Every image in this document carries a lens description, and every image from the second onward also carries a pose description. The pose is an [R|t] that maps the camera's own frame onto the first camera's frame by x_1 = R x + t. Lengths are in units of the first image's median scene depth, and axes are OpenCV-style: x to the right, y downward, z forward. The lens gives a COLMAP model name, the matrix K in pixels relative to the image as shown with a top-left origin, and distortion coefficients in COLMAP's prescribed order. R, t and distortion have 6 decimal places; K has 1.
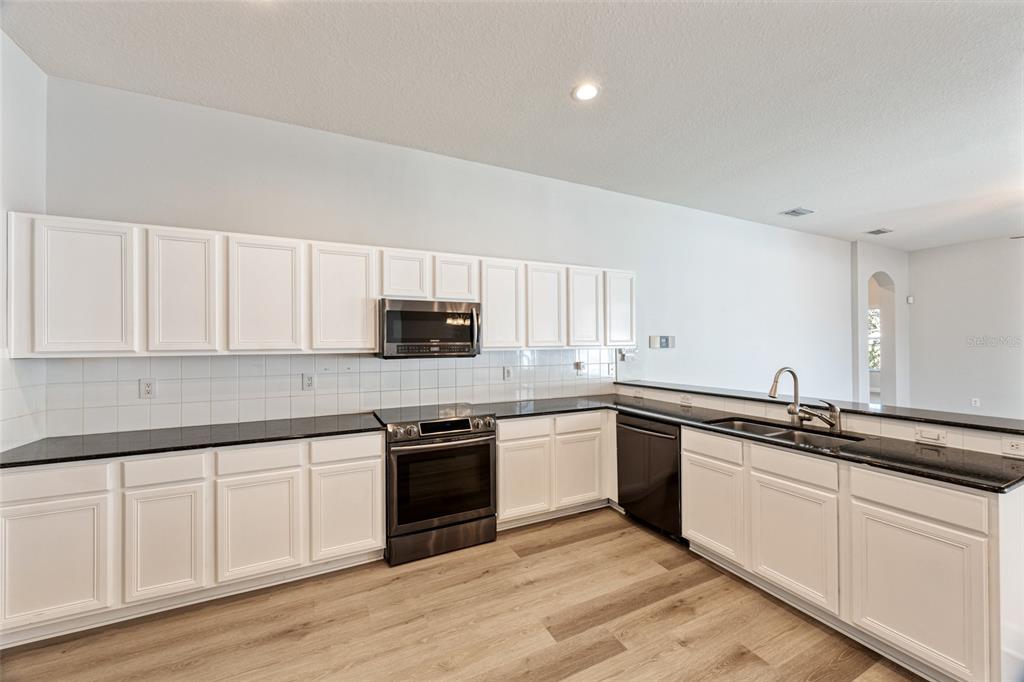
lens RADIAL K [[398.1, 0, 505.4], [0, 398.1, 340.9], [0, 0, 1]] dist [0.004144, 0.000398]
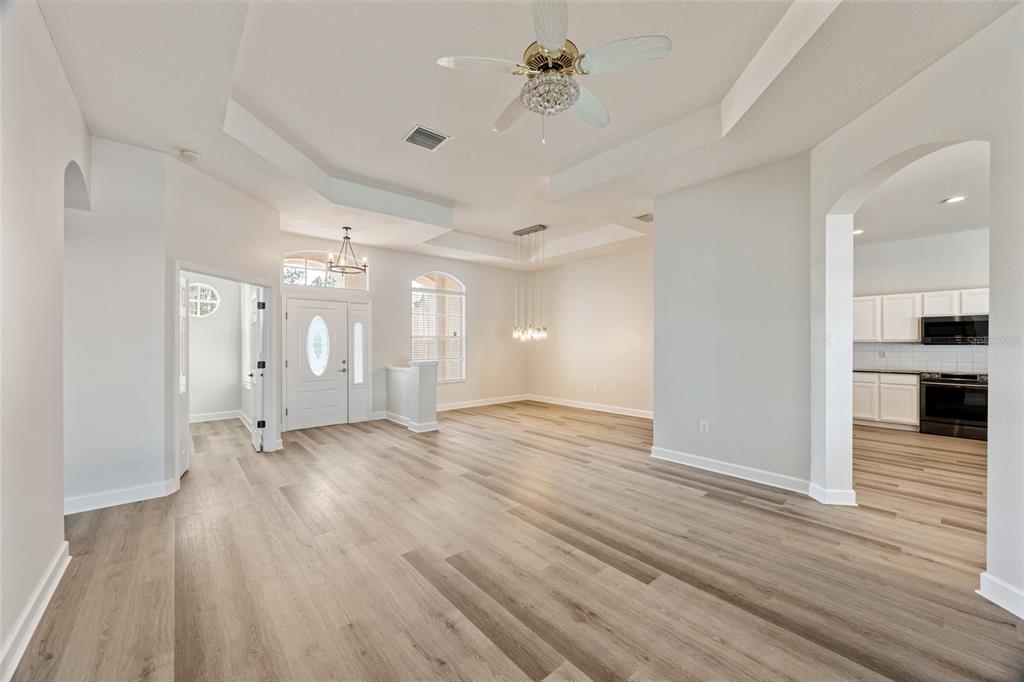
lens RADIAL K [[398.1, 0, 508.4], [0, 398.1, 337.0], [0, 0, 1]] dist [0.004144, 0.000398]
pose [[0.238975, -0.011149, -0.970962, 1.317638], [0.004890, 0.999935, -0.010278, 0.015772], [0.971013, -0.002292, 0.239014, -1.782747]]
